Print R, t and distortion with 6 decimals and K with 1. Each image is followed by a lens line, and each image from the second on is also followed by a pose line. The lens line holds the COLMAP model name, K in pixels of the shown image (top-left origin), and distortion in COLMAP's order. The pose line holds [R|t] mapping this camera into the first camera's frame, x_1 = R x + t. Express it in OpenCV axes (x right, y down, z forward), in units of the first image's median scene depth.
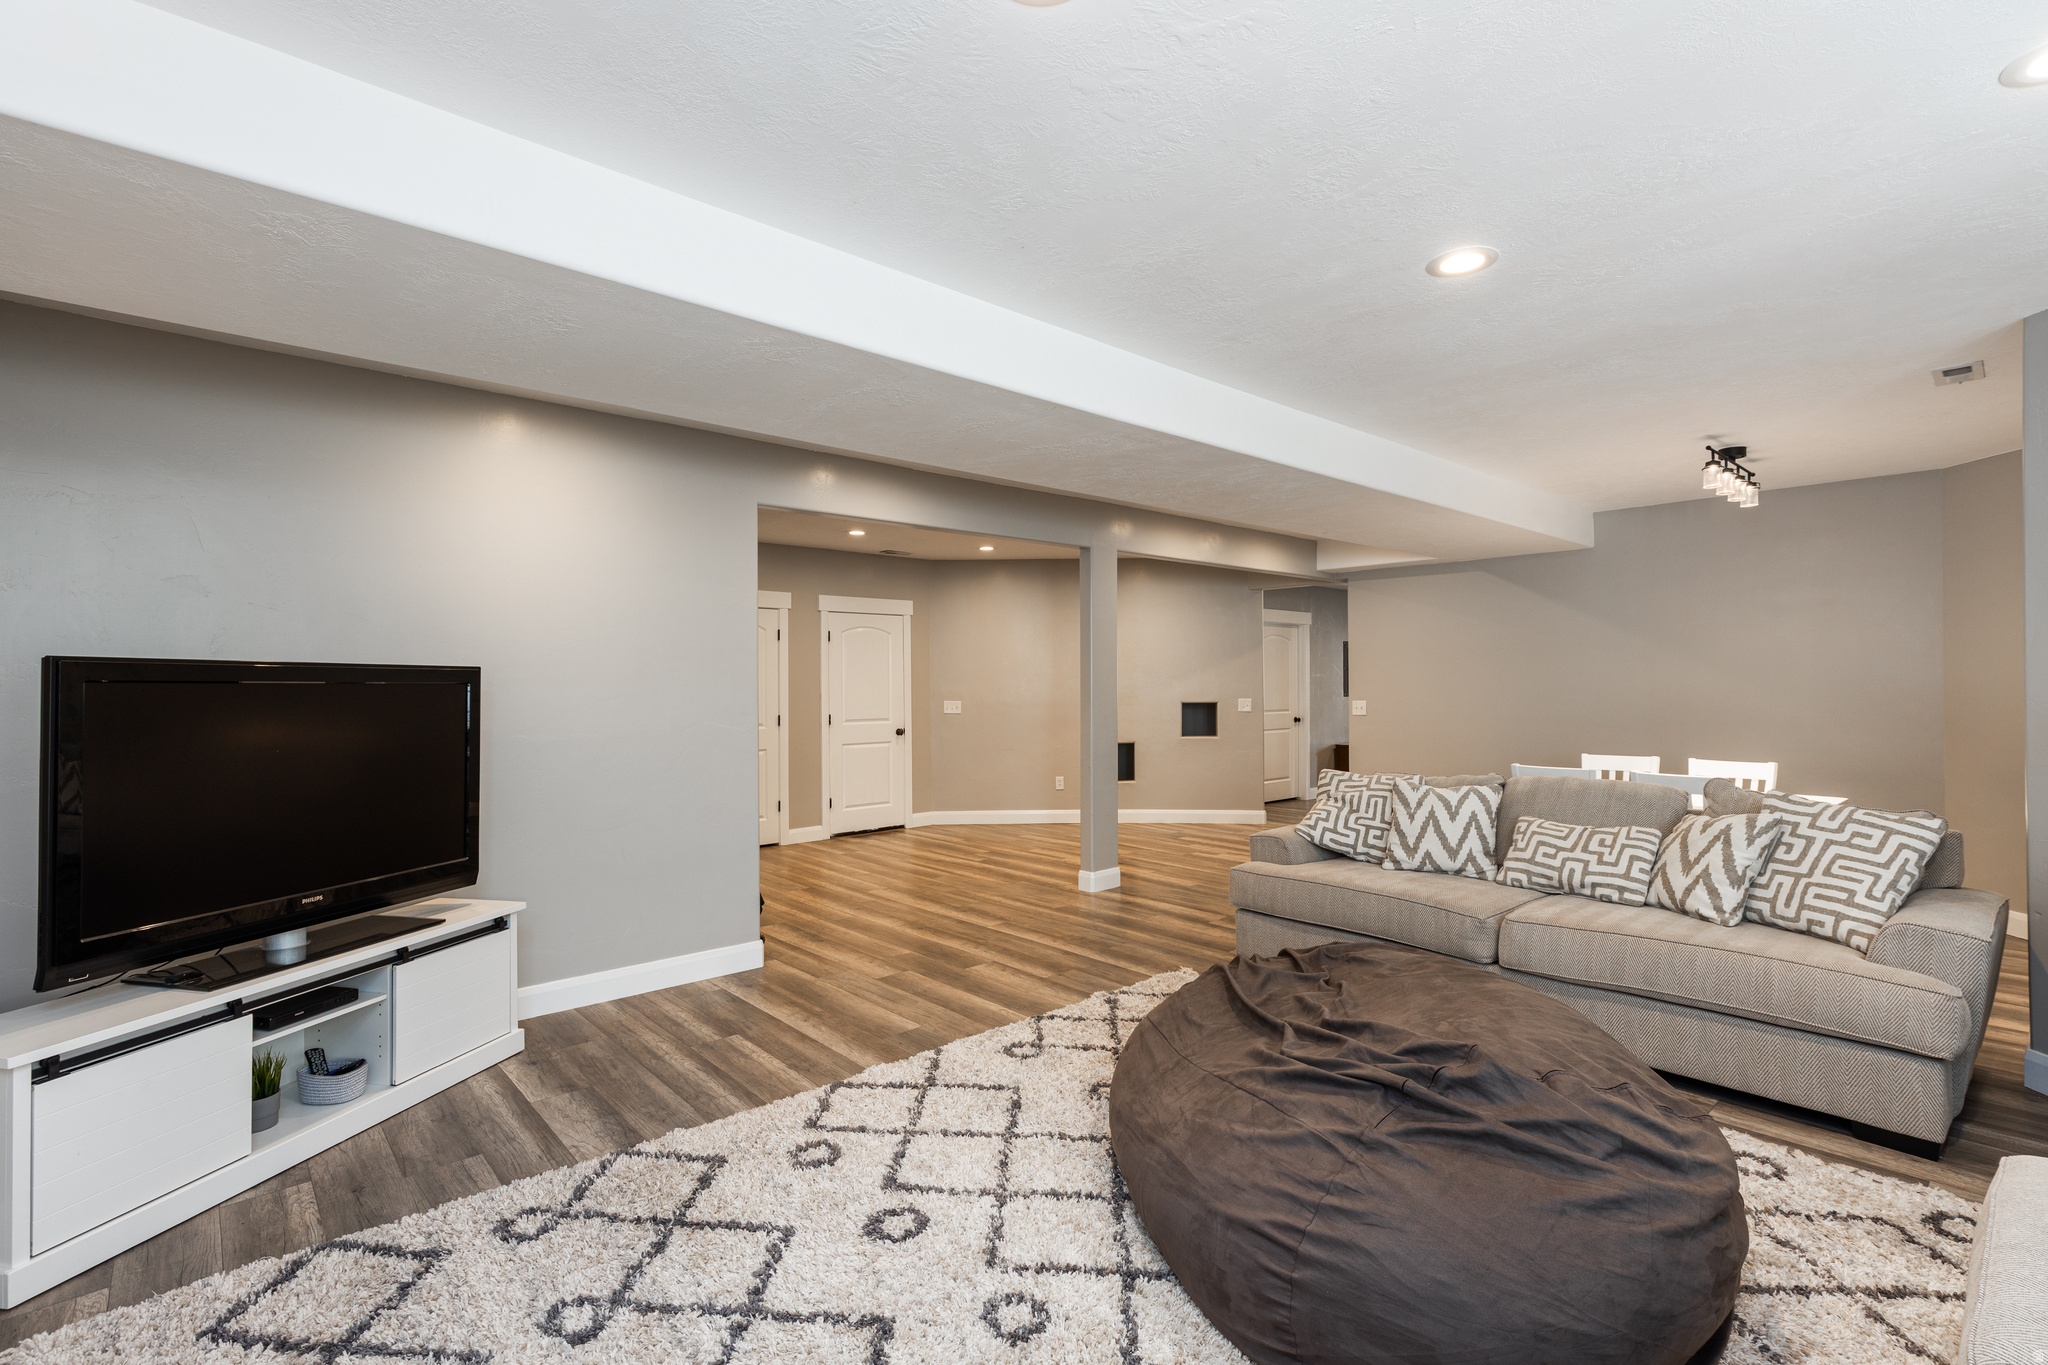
lens RADIAL K [[941.3, 0, 1033.2], [0, 941.3, 677.5], [0, 0, 1]] dist [0.011233, -0.000767]
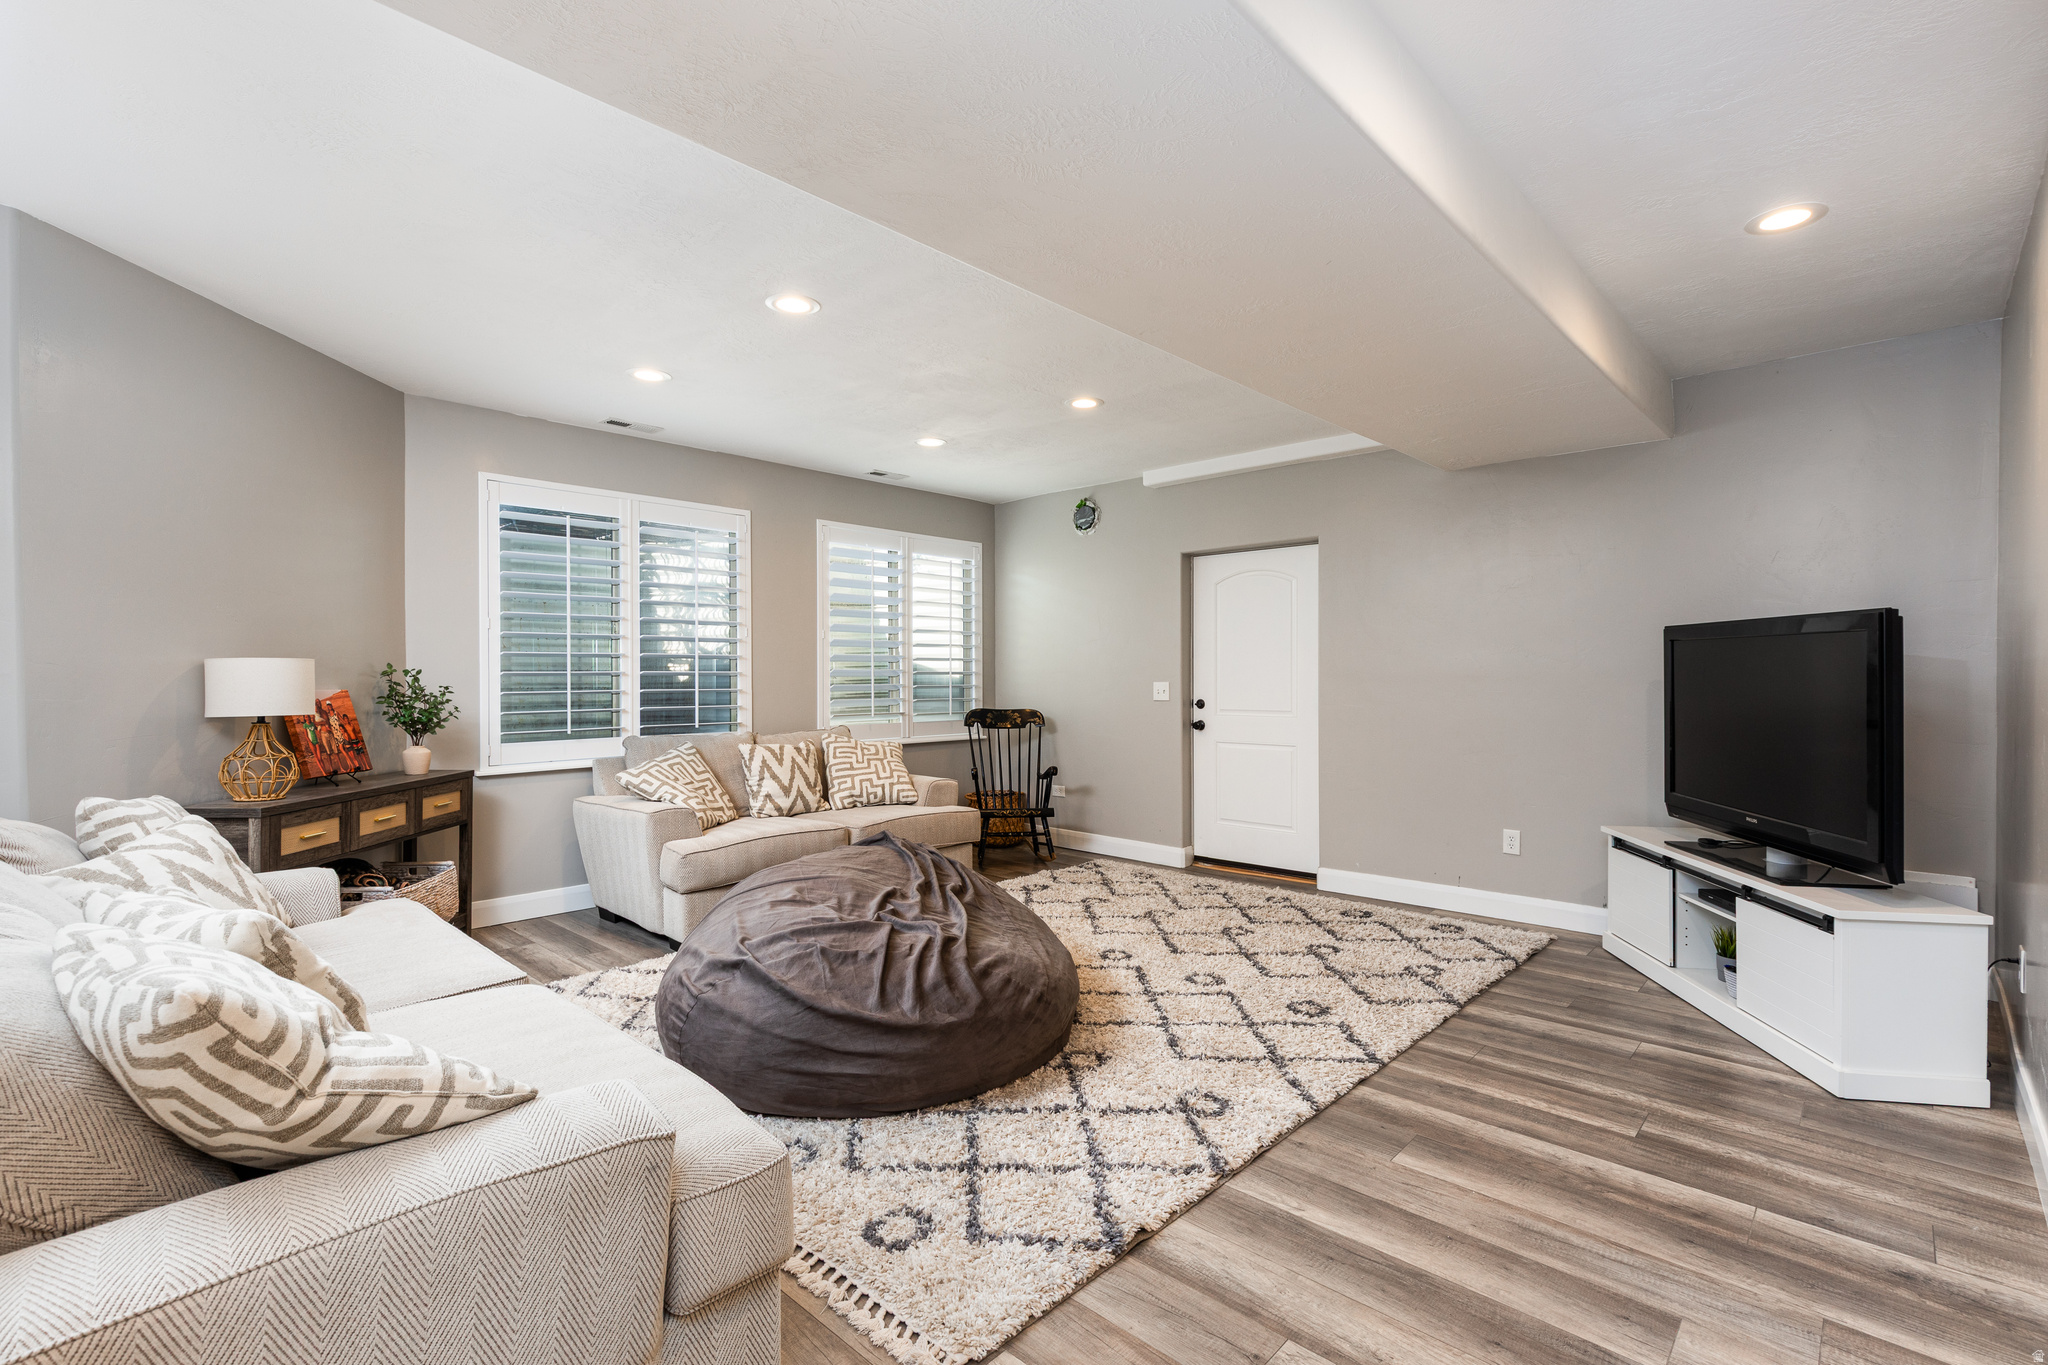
lens RADIAL K [[941.3, 0, 1033.2], [0, 941.3, 677.5], [0, 0, 1]] dist [0.011233, -0.000767]
pose [[-0.996244, 0.011183, -0.085868, 0.227022], [0.011298, 0.999936, -0.000855, 0.047193], [0.085853, -0.001822, -0.996306, 2.078427]]
